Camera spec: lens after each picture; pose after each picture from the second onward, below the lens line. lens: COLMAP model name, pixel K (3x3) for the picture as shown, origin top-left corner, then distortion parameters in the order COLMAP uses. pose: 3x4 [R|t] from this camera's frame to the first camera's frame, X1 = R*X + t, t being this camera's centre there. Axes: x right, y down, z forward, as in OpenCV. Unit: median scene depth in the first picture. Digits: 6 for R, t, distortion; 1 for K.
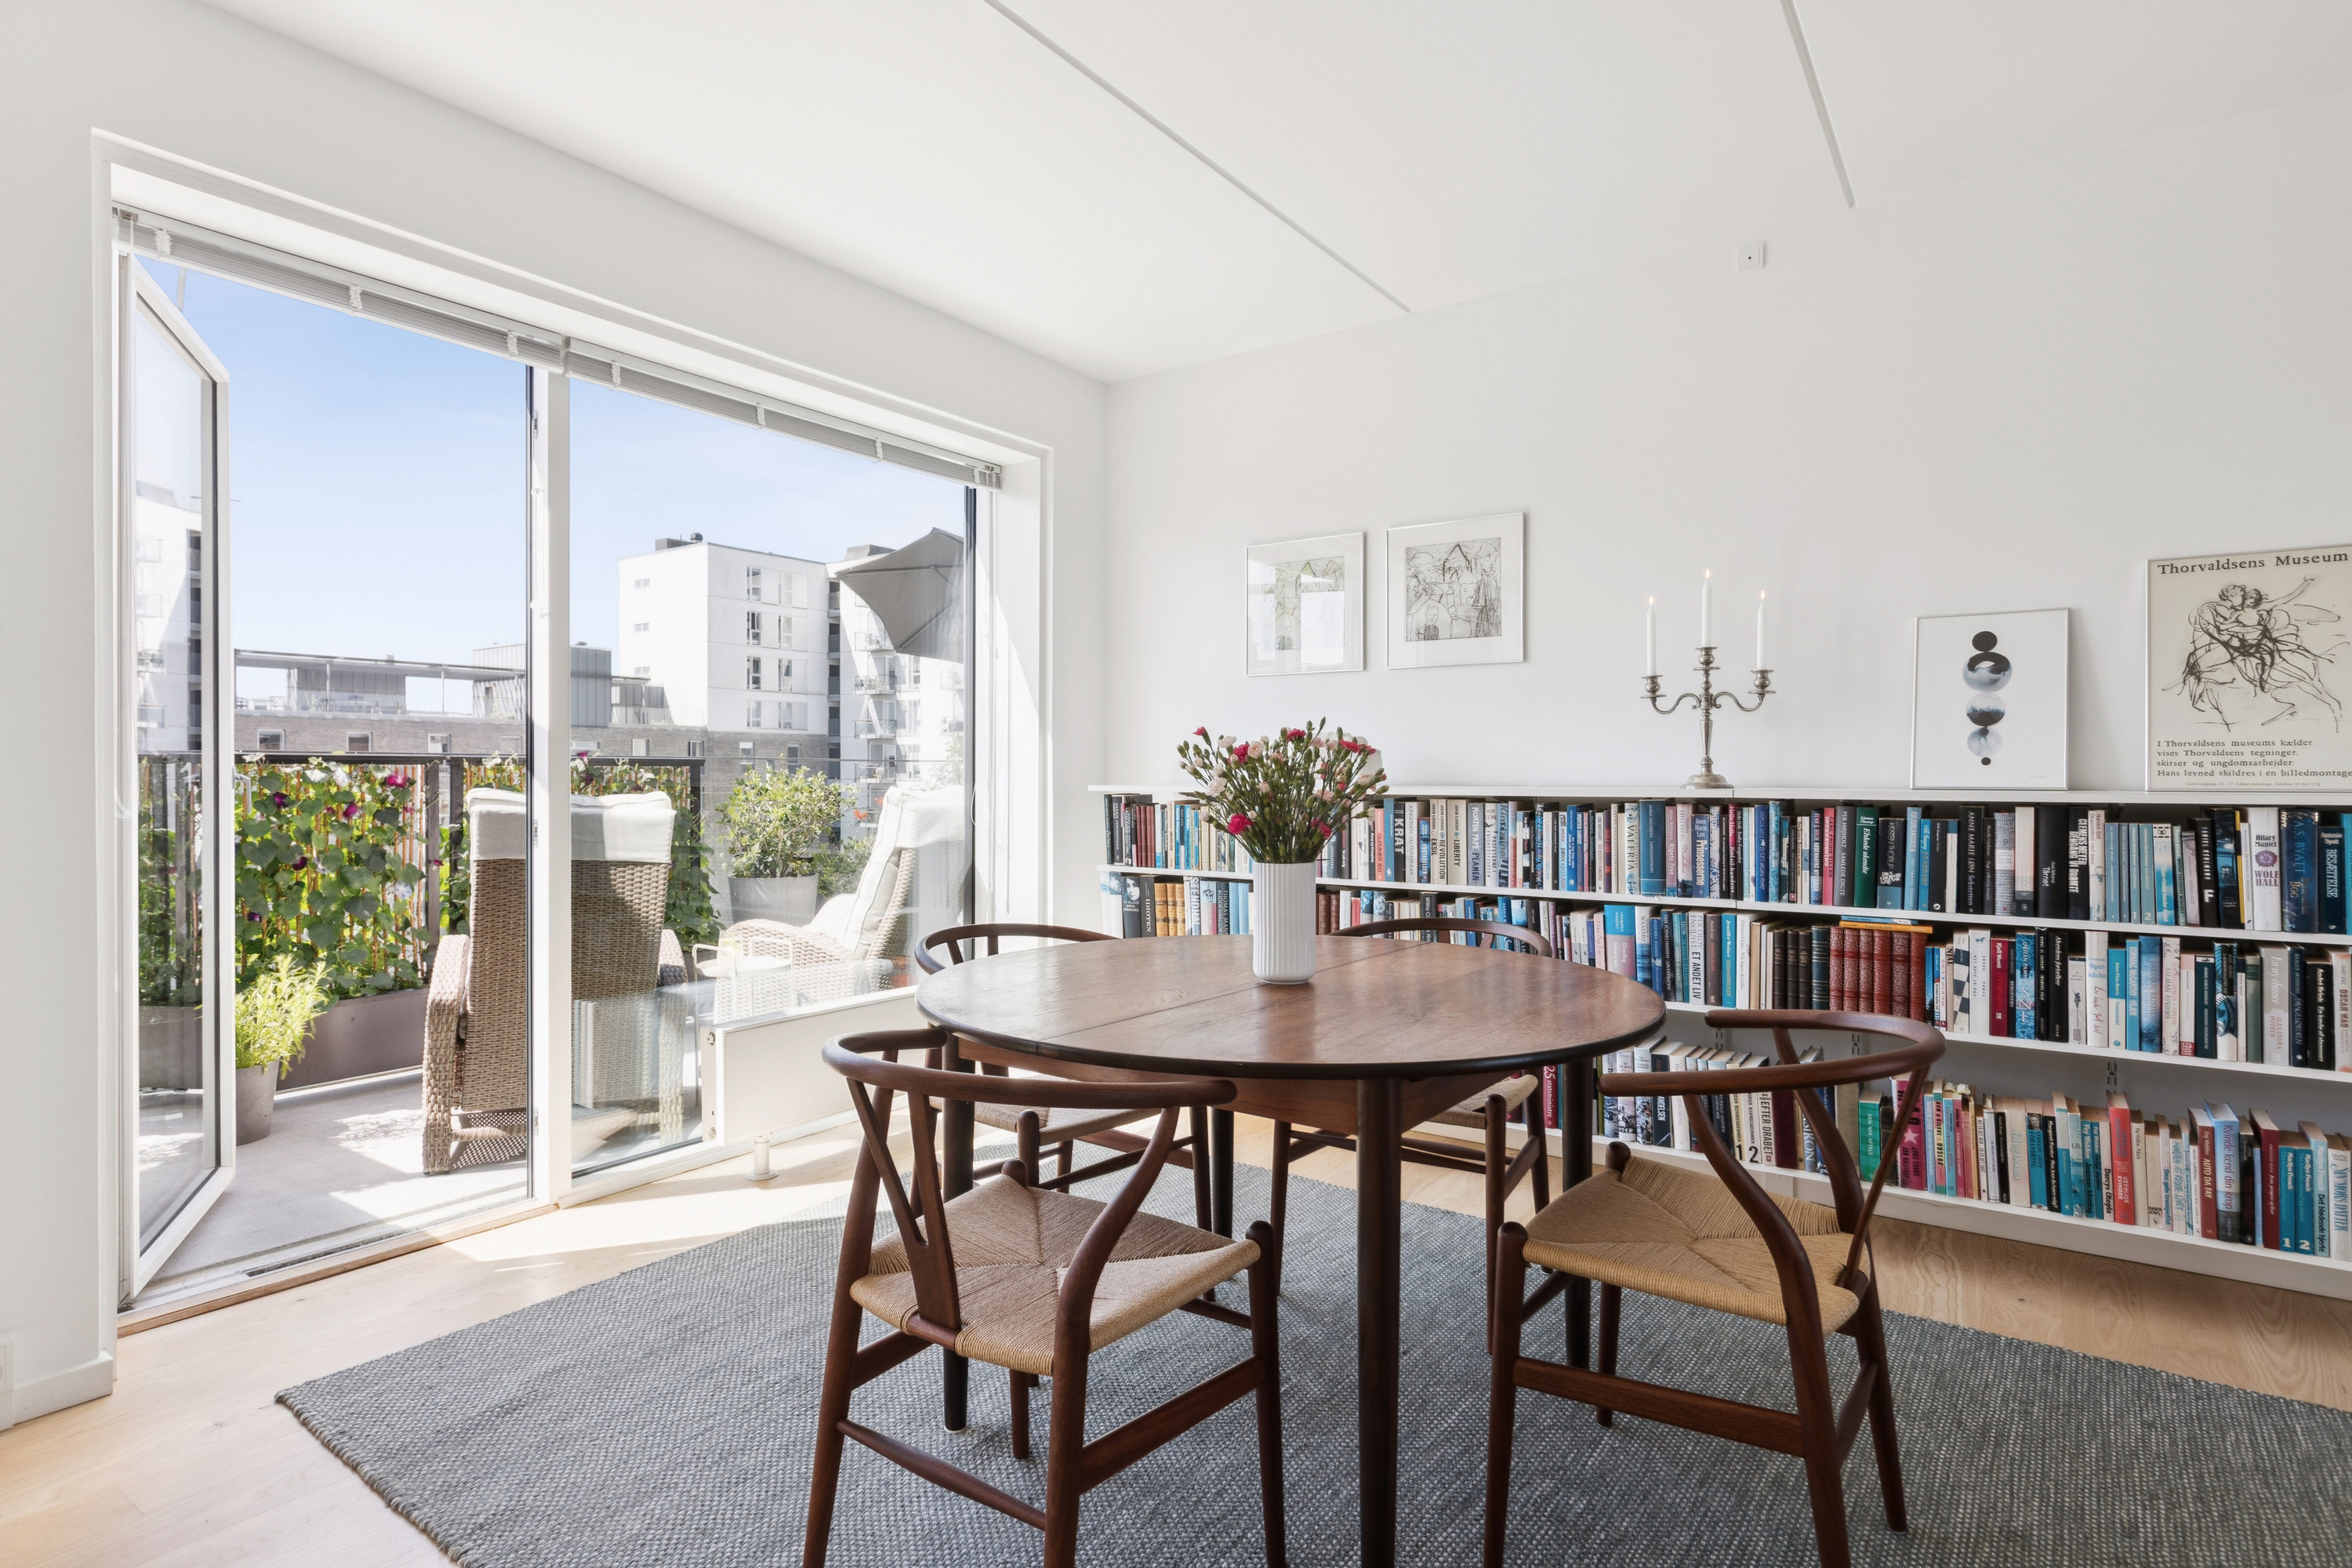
lens RADIAL K [[1219.1, 0, 1178.4], [0, 1219.1, 792.6], [0, 0, 1]] dist [0.000597, -0.000627]
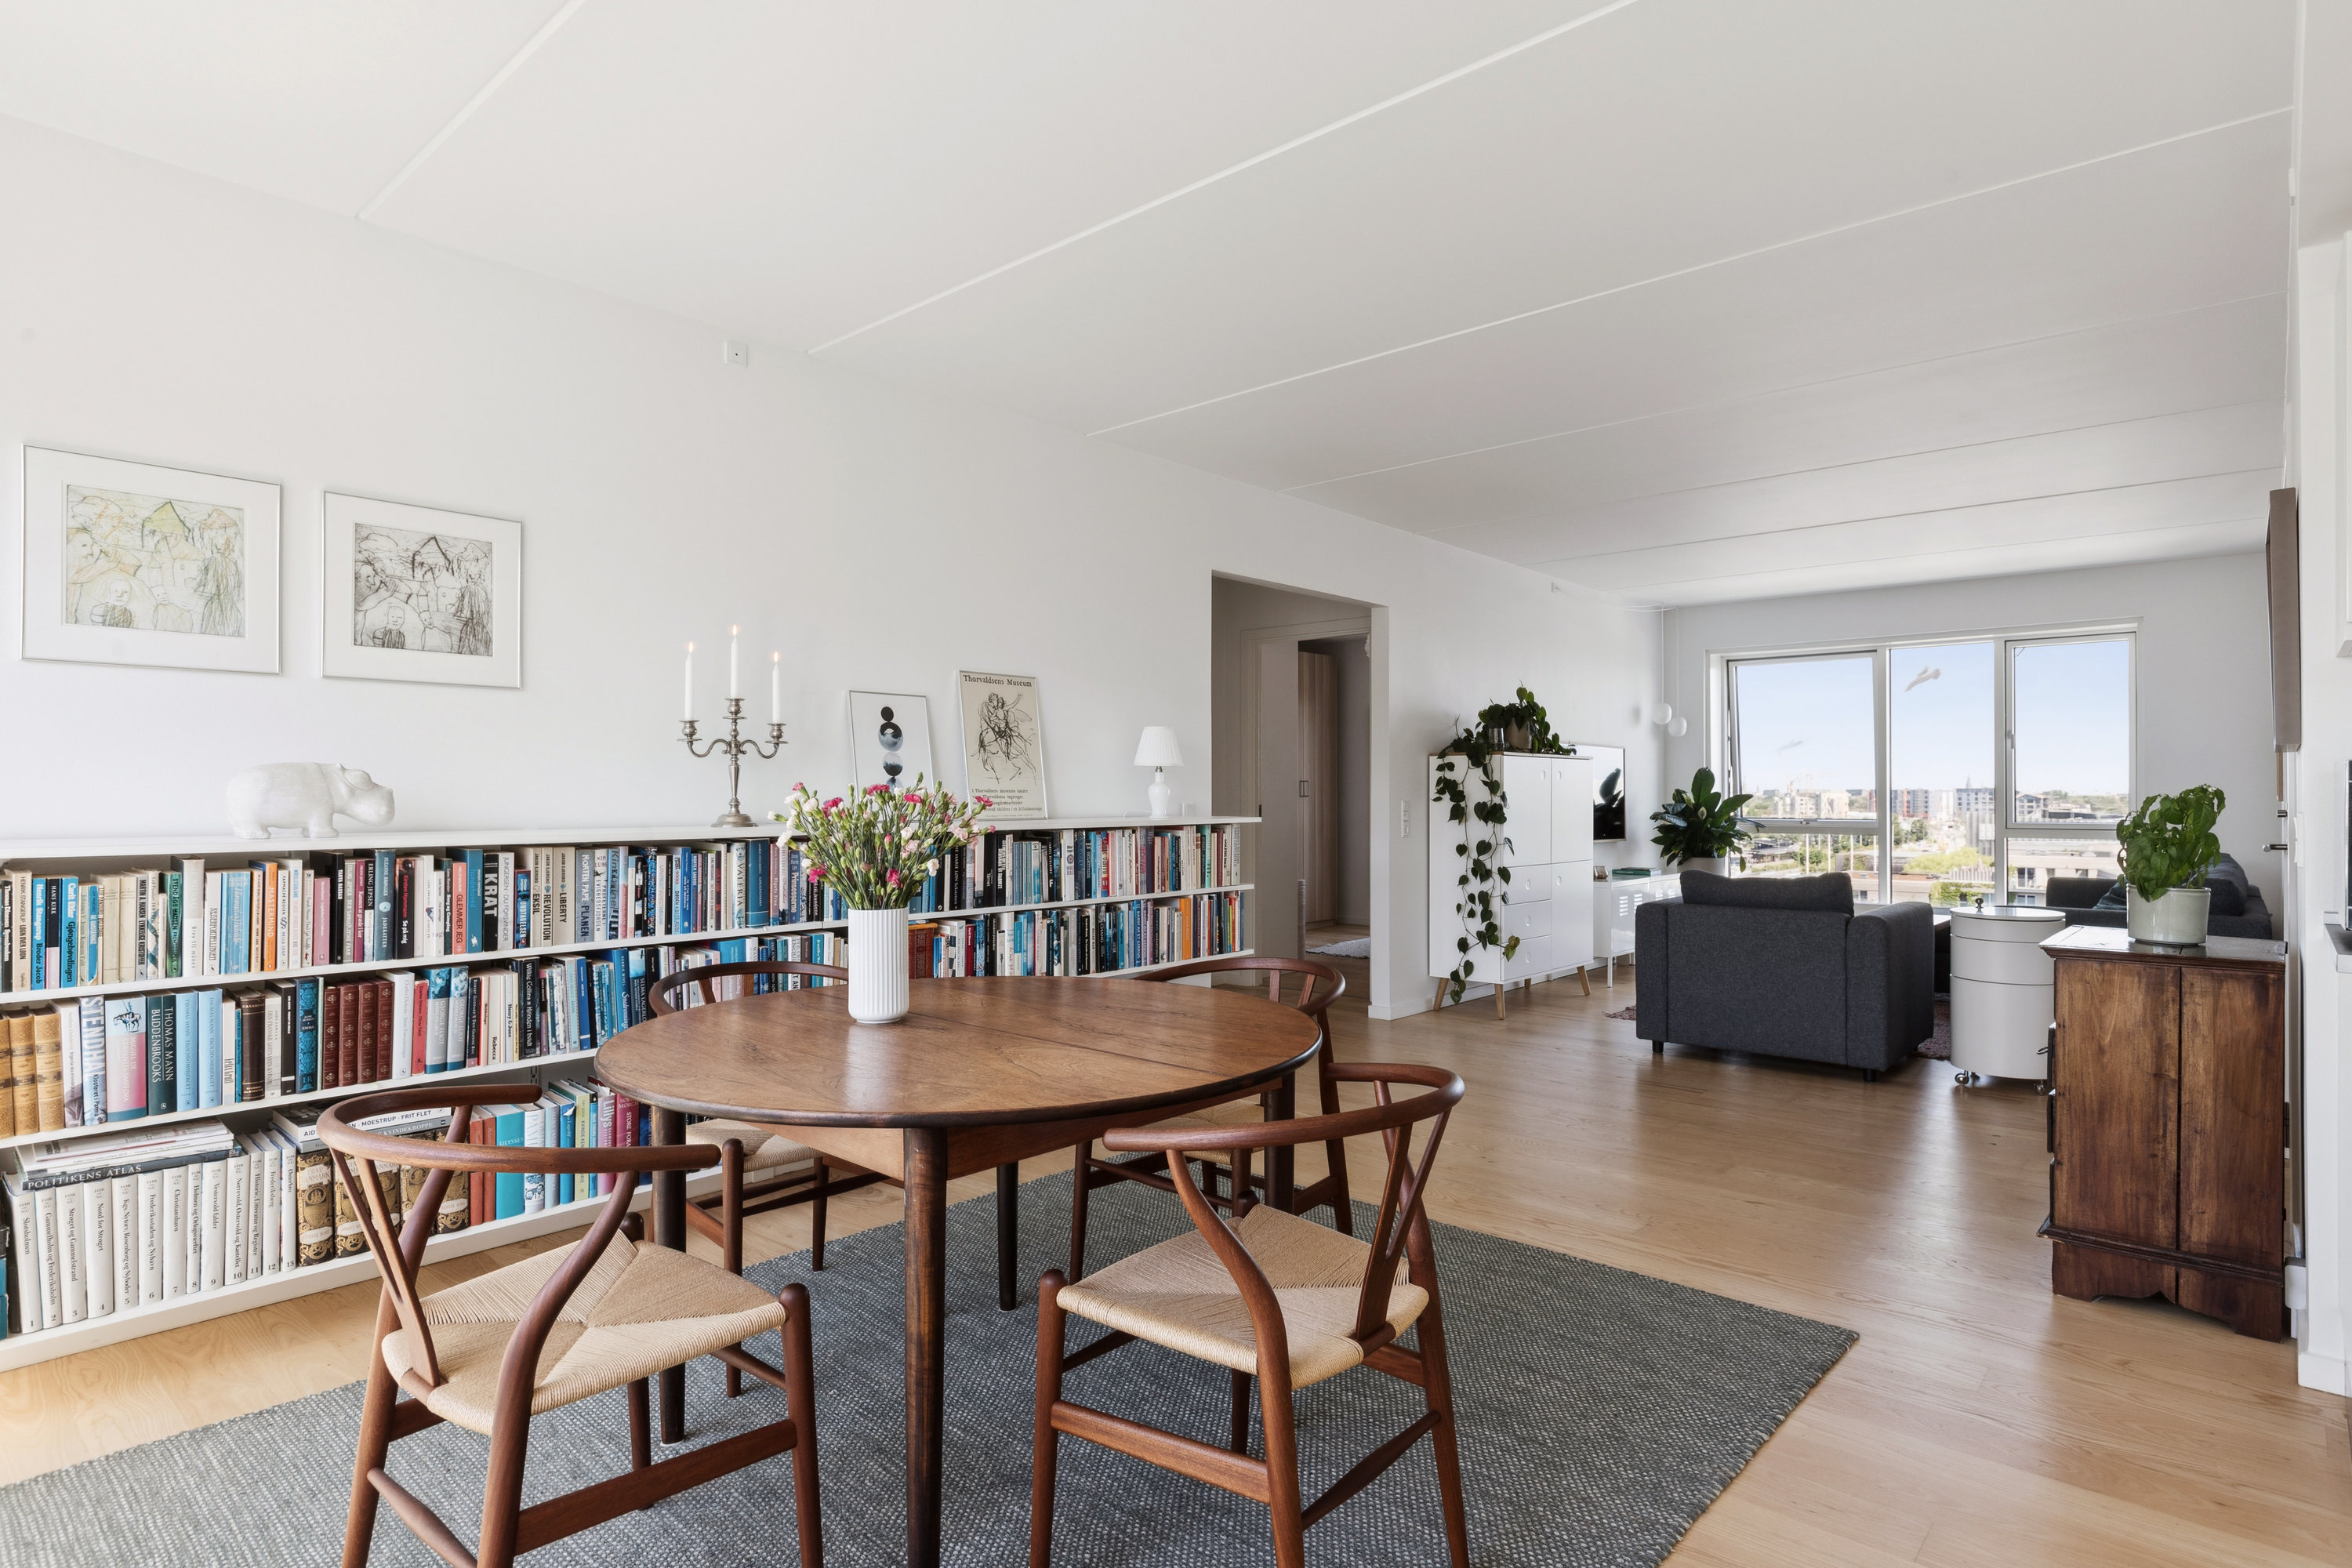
lens RADIAL K [[1230.7, 0, 1182.9], [0, 1230.7, 787.6], [0, 0, 1]] dist [0.001481, -0.002088]
pose [[0.117183, 0.001589, 0.993109, -0.625328], [0.011548, 0.999929, -0.002963, -0.030664], [-0.993043, 0.011816, 0.117157, 0.469125]]
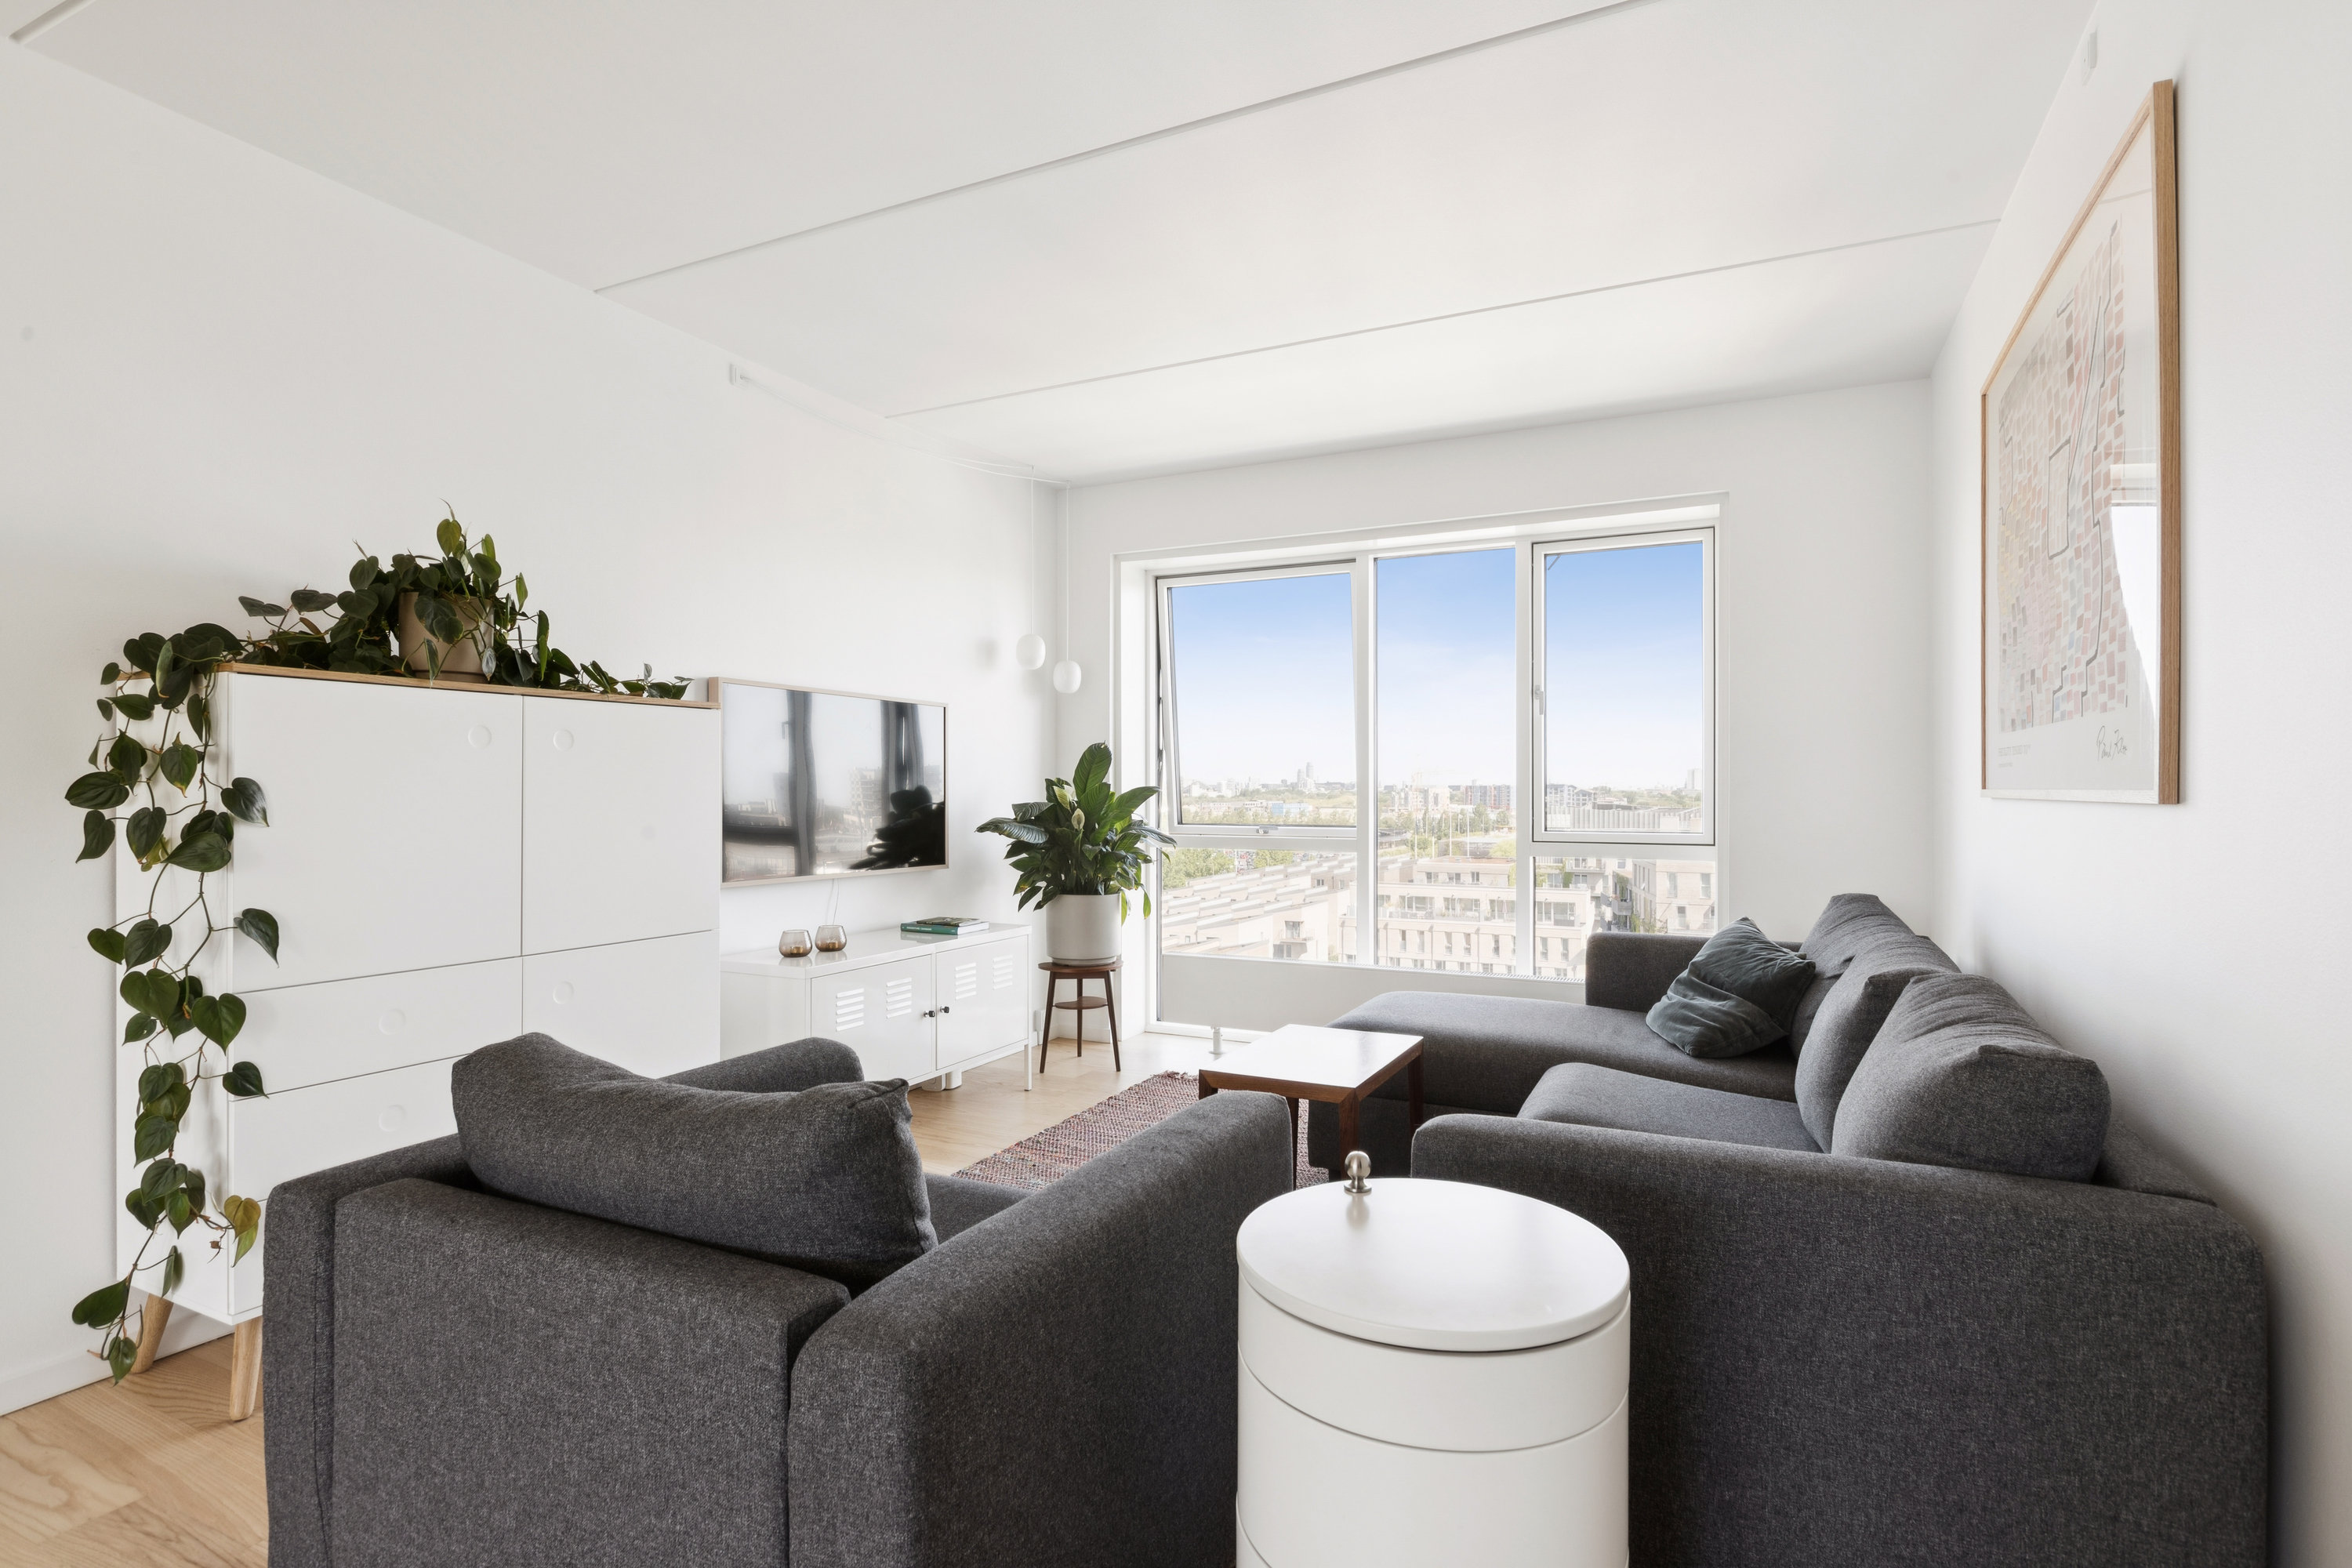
lens RADIAL K [[1171.2, 0, 1175.8], [0, 1171.2, 793.9], [0, 0, 1]] dist [0.000094, 0.000054]
pose [[-0.149779, -0.007411, 0.988692, 0.642120], [0.010493, 0.999904, 0.009084, -0.014968], [-0.988664, 0.011735, -0.149687, -0.222657]]
